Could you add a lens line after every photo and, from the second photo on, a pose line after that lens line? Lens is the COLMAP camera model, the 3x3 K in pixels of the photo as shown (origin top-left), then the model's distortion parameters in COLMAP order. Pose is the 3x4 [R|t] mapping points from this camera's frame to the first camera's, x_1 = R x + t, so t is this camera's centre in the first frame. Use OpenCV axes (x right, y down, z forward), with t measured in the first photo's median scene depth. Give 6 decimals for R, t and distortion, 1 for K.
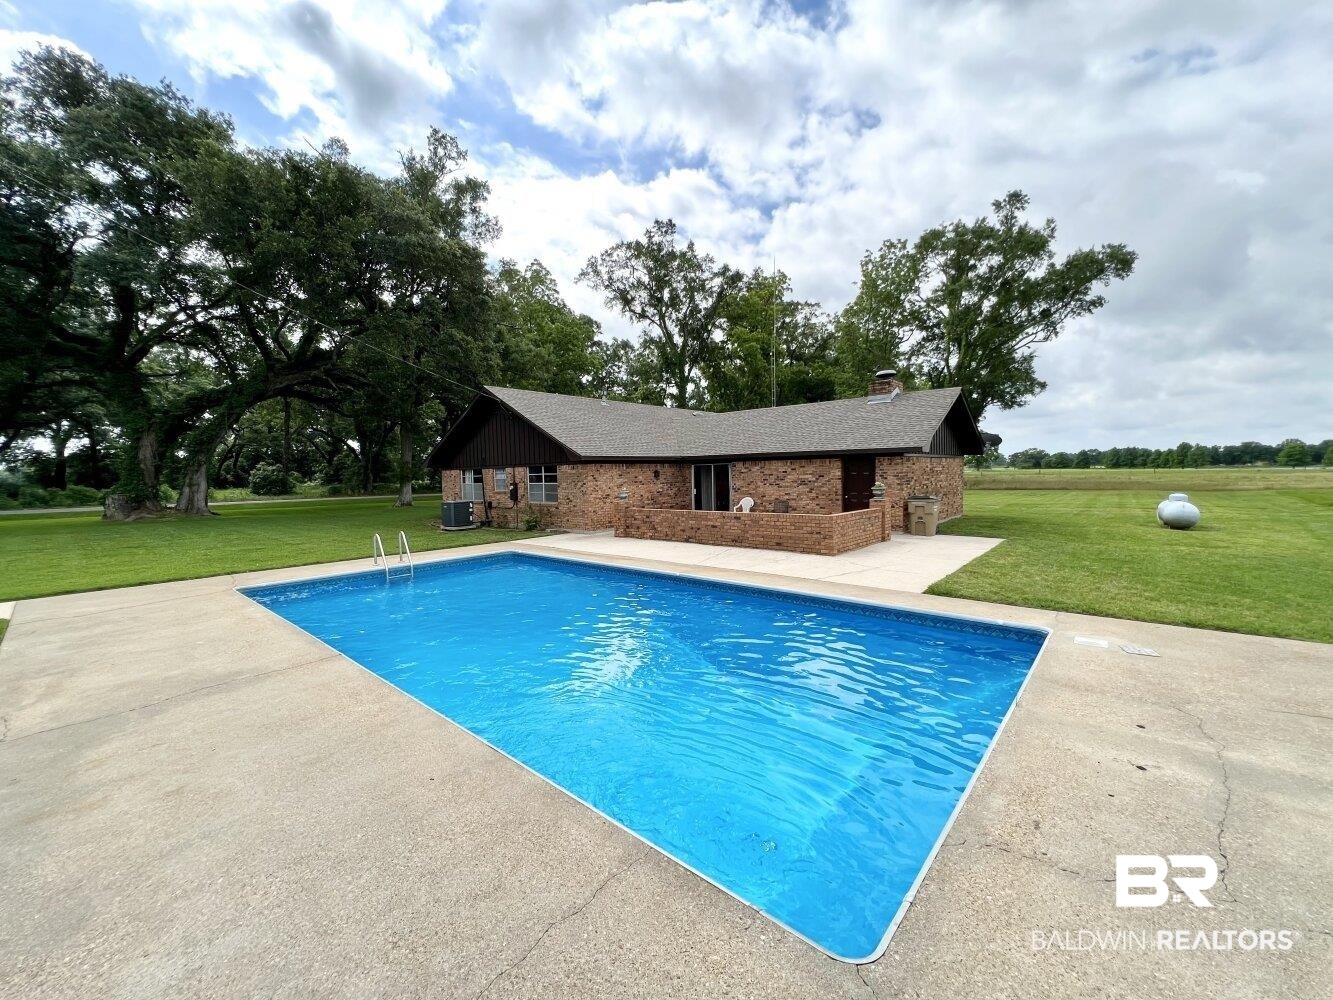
lens RADIAL K [[534.5, 0, 662.8], [0, 534.5, 498.3], [0, 0, 1]] dist [-0.001664, -0.000033]
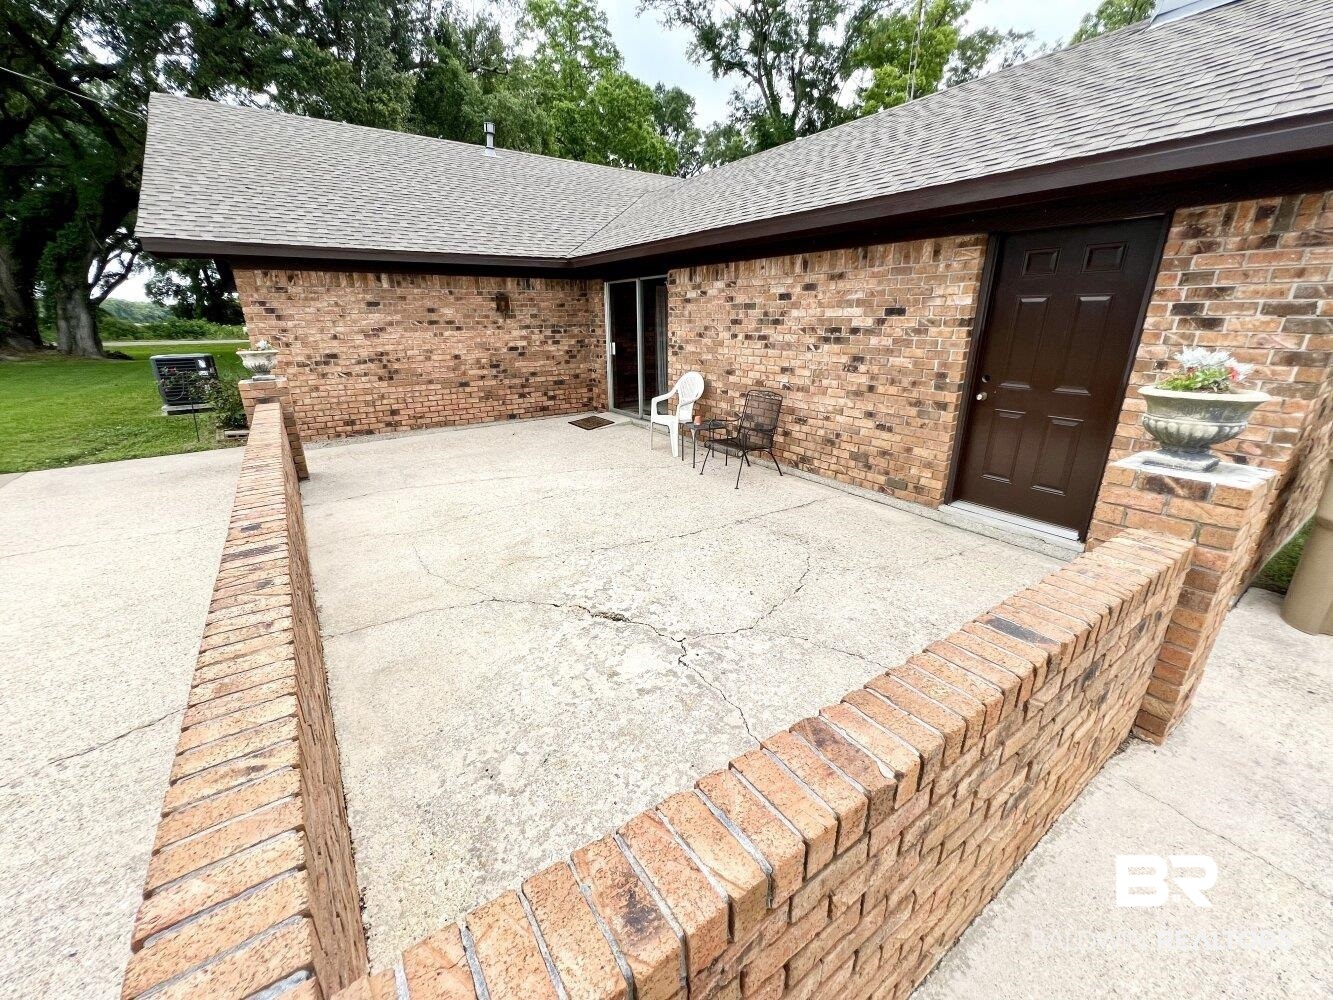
lens RADIAL K [[534.5, 0, 662.8], [0, 534.5, 498.3], [0, 0, 1]] dist [-0.001664, -0.000033]
pose [[0.970823, 0.091149, -0.221796, 0.211202], [-0.025449, 0.958880, 0.282668, -0.020258], [0.238441, -0.268776, 0.933223, 0.584050]]
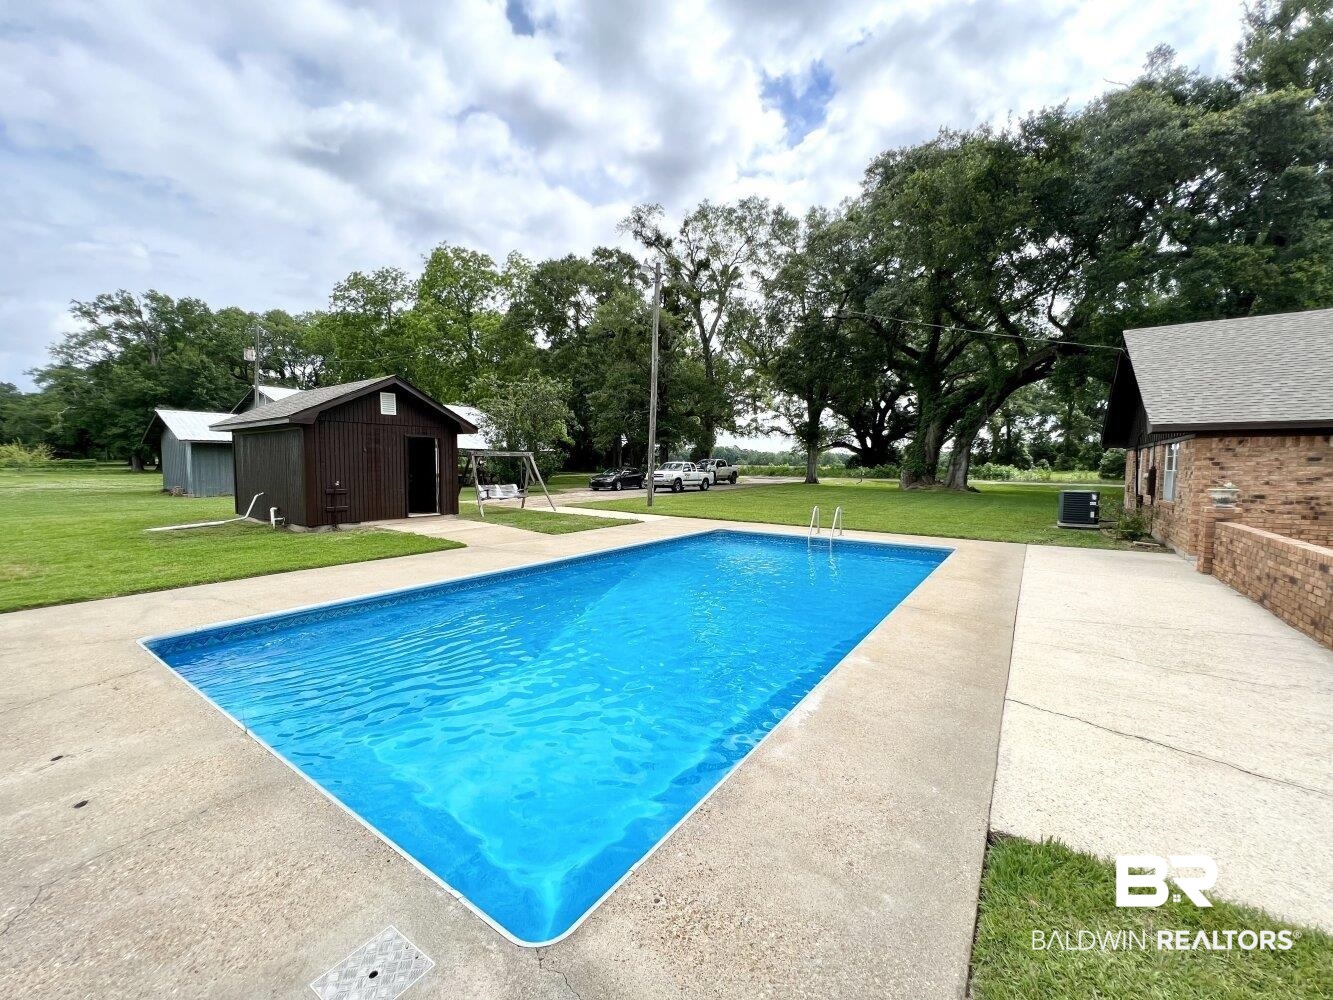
lens RADIAL K [[534.5, 0, 662.8], [0, 534.5, 498.3], [0, 0, 1]] dist [-0.001664, -0.000033]
pose [[0.111452, 0.086216, -0.990023, 0.313254], [-0.055474, 0.995216, 0.080424, -0.012155], [0.992220, 0.045957, 0.115702, 0.317165]]
